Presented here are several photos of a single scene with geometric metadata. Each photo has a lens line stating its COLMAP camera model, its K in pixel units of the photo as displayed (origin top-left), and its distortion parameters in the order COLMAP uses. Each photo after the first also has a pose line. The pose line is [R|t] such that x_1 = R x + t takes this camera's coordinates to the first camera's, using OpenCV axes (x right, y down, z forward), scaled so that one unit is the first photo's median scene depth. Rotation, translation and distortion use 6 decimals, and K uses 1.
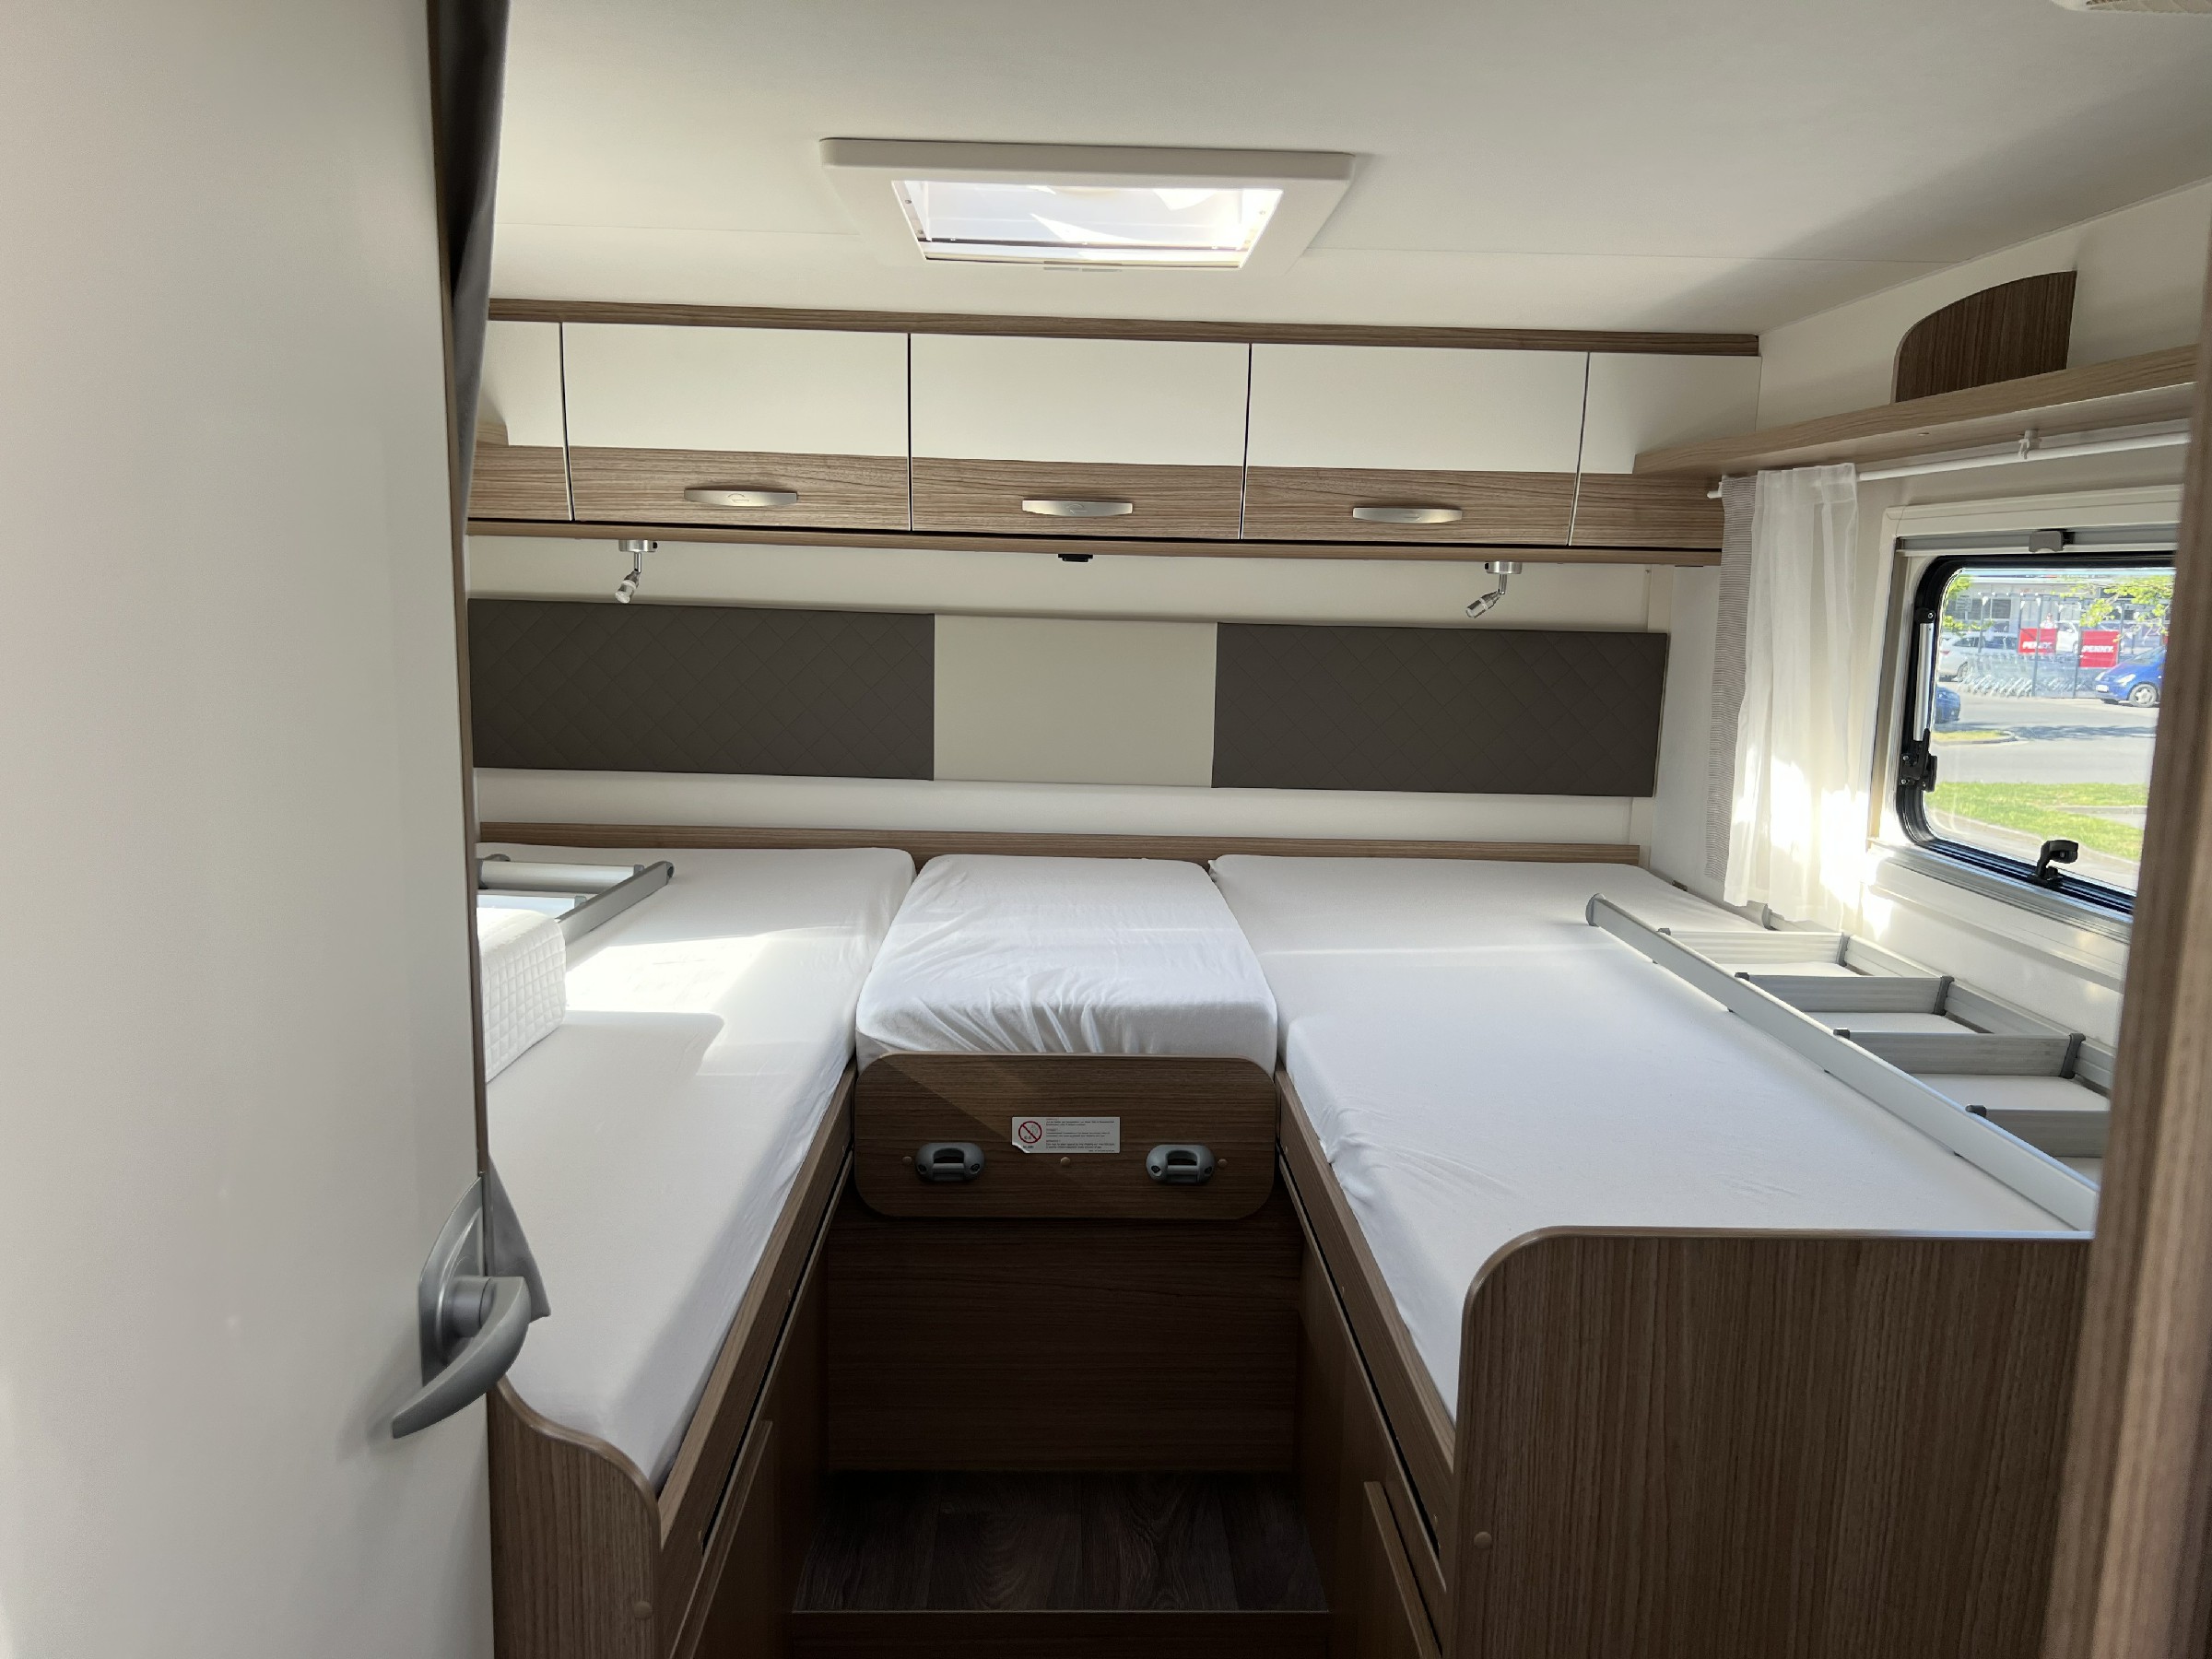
lens RADIAL K [[1674.0, 0, 1093.2], [0, 1674.0, 880.7], [0, 0, 1]] dist [0.051135, -0.053527]
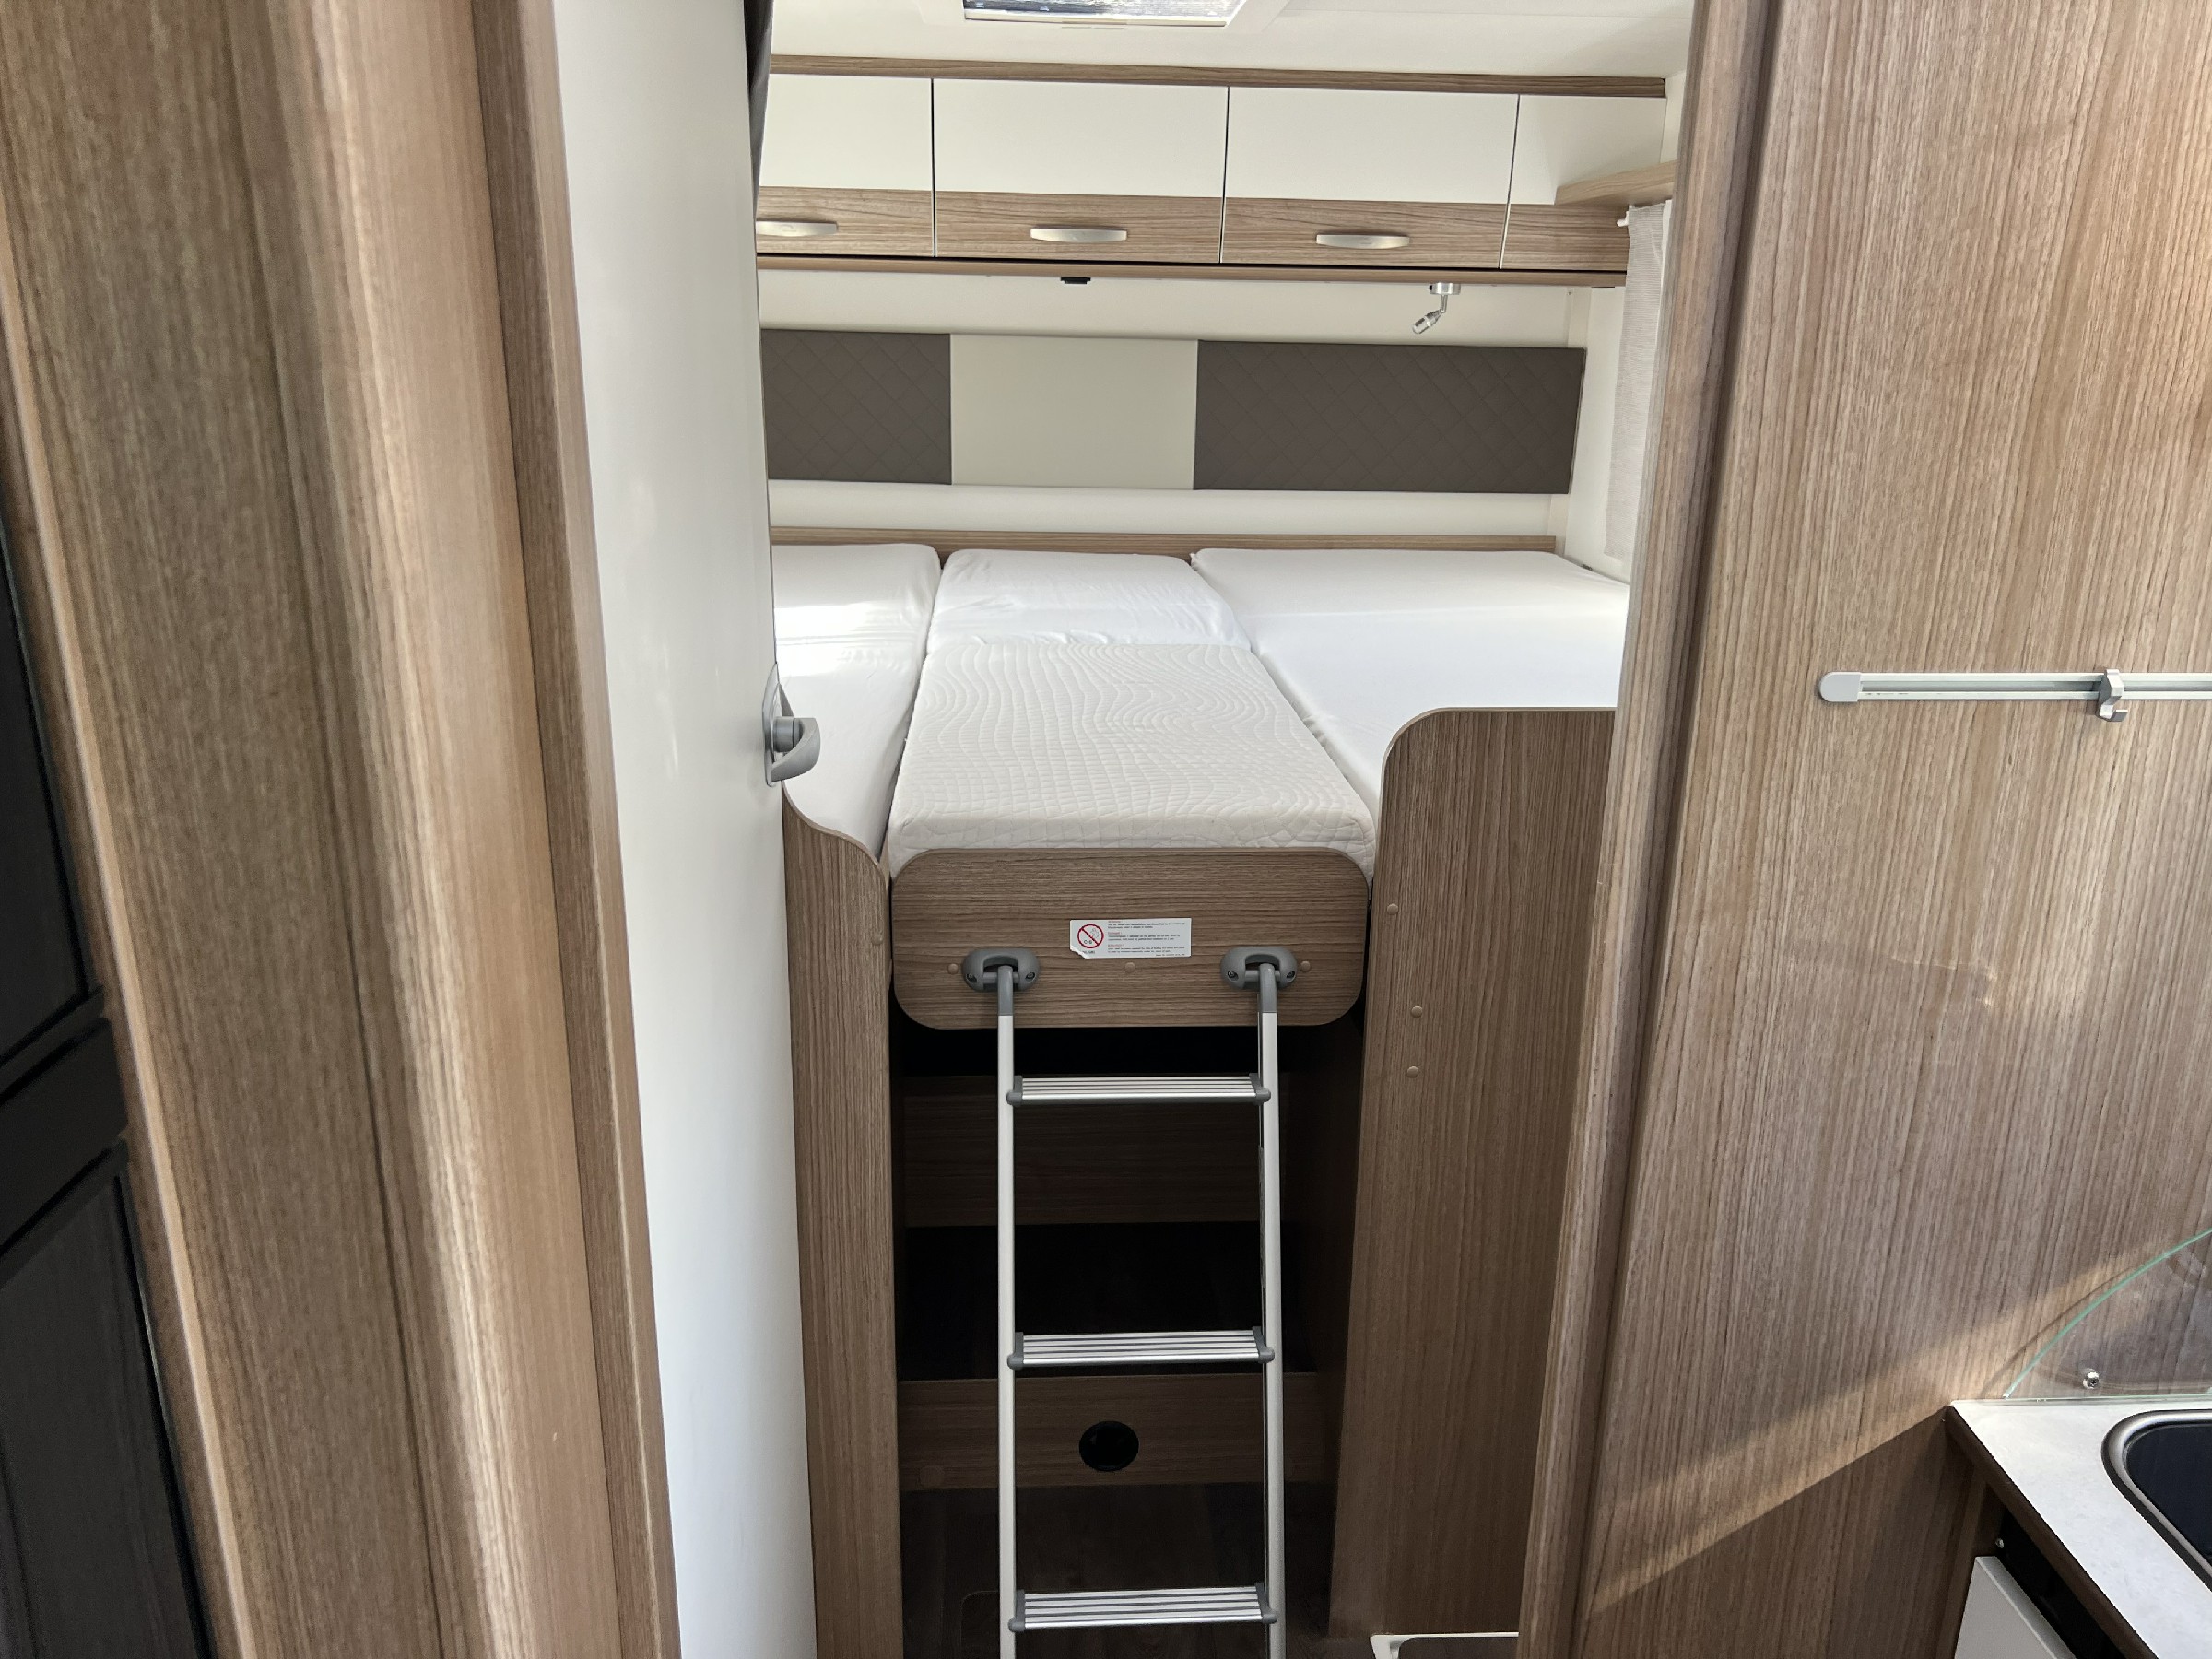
lens RADIAL K [[1674.0, 0, 1110.5], [0, 1674.0, 852.0], [0, 0, 1]] dist [0.051135, -0.053527]
pose [[0.999338, -0.015150, 0.033075, -0.033235], [0.010754, 0.991551, 0.129271, 0.049952], [-0.034754, -0.128830, 0.991058, -0.209080]]
